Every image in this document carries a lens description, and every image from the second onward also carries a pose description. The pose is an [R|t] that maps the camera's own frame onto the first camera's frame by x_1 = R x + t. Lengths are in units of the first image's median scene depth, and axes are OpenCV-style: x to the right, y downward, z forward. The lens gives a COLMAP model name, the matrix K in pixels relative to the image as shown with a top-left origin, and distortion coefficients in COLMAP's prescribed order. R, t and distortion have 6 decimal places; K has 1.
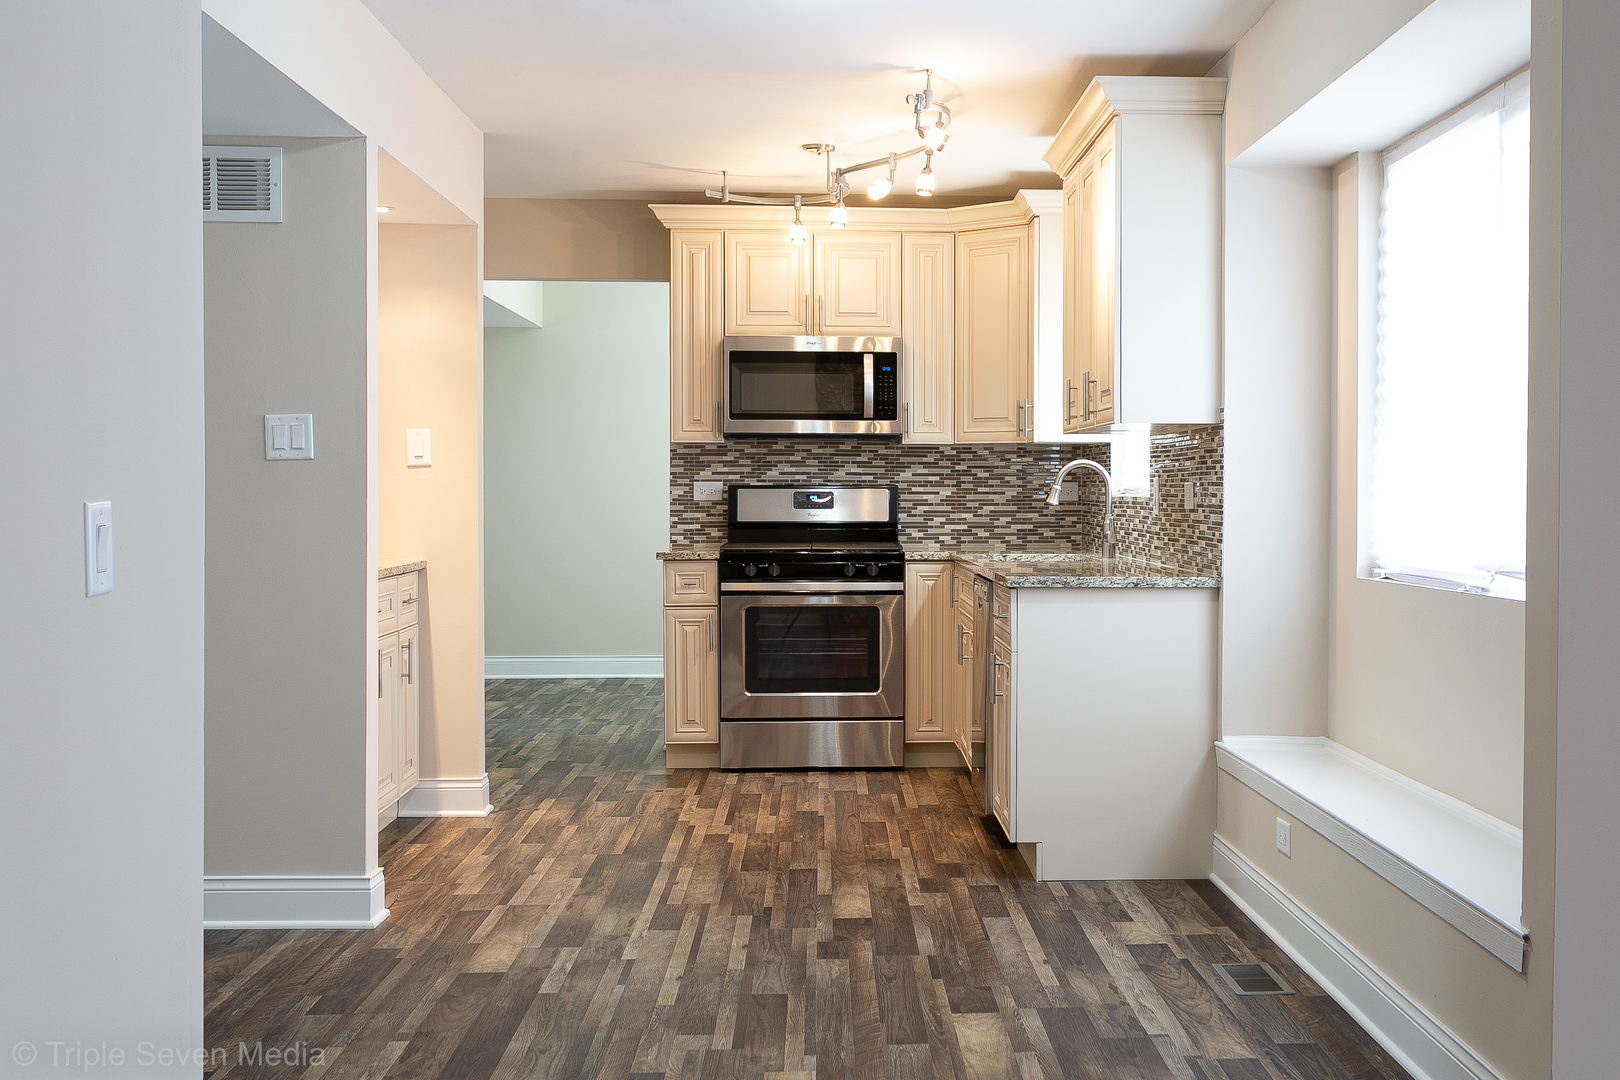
lens RADIAL K [[1843.4, 0, 946.4], [0, 1843.4, 532.9], [0, 0, 1]] dist [-0.004944, -0.004368]
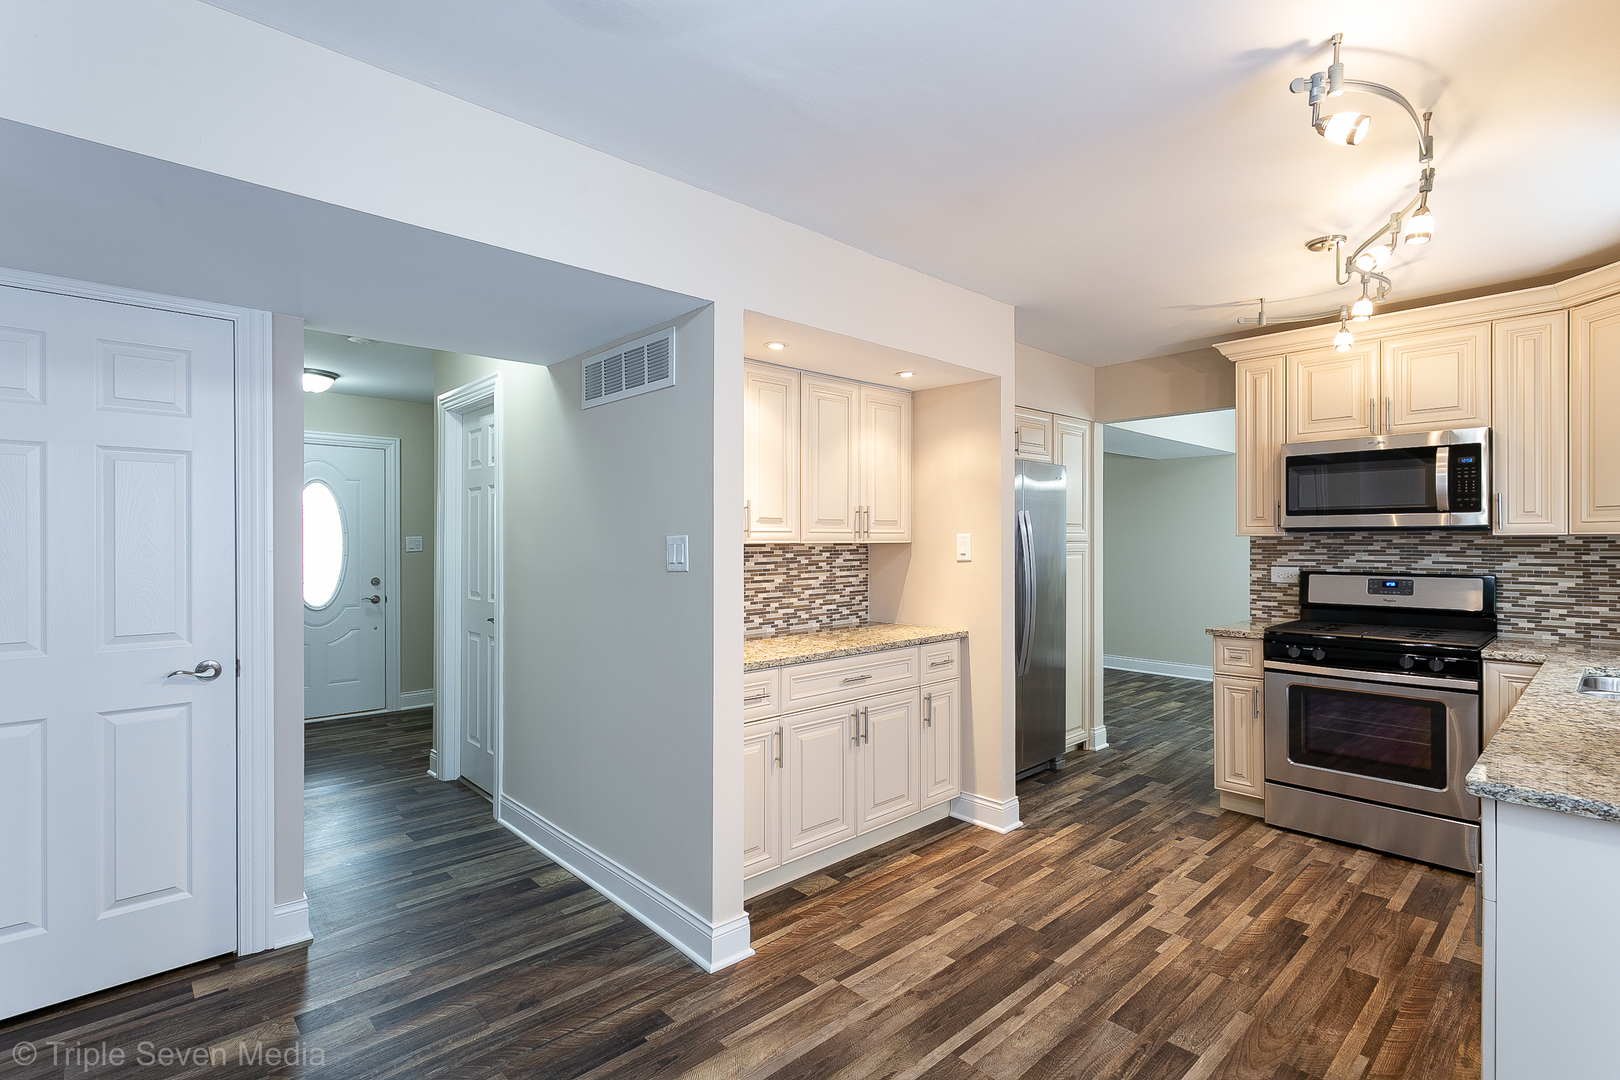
lens RADIAL K [[767.0, 0, 796.1], [0, 767.0, 542.8], [0, 0, 1]] dist [0.004352, 0.001330]
pose [[0.626651, -0.001616, -0.779299, 0.062431], [-0.015233, 0.999781, -0.014322, -0.031976], [0.779151, 0.020846, 0.626489, 0.442204]]
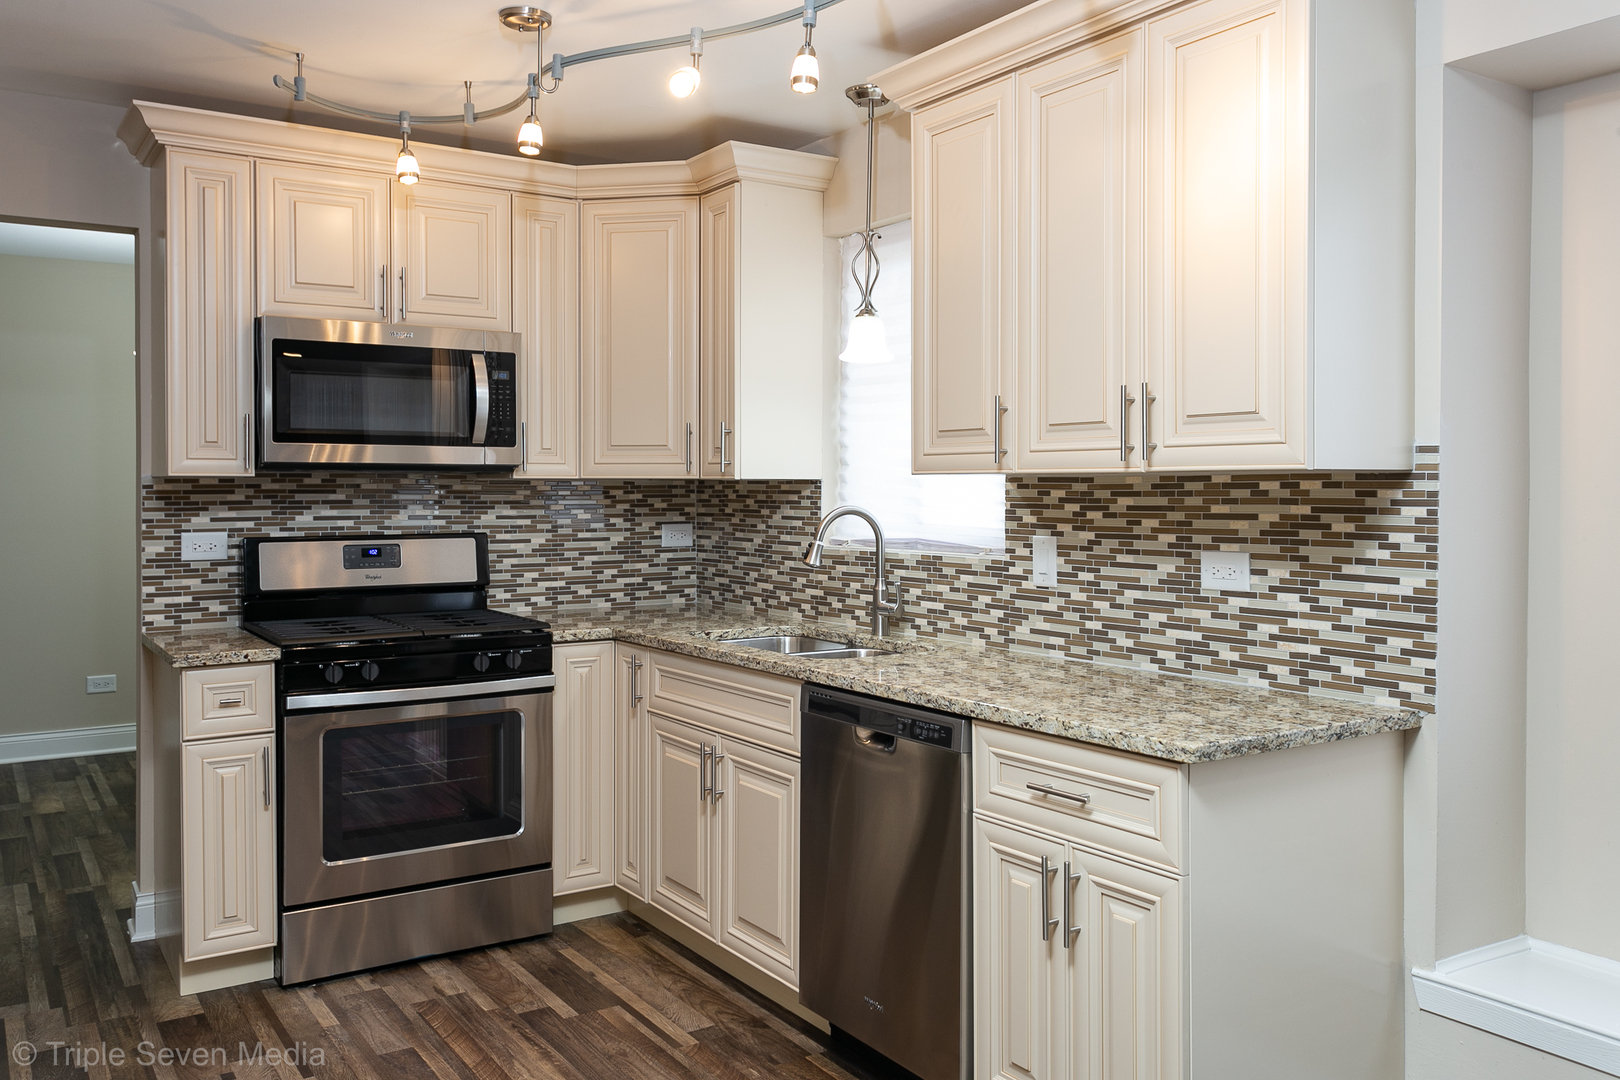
lens RADIAL K [[1295.3, 0, 808.2], [0, 1295.3, 500.2], [0, 0, 1]] dist [0.002384, 0.000183]
pose [[0.869109, -0.006766, 0.494574, -0.174010], [0.013668, 0.999853, -0.010340, -0.031983], [-0.494431, 0.015747, 0.869074, 0.481258]]
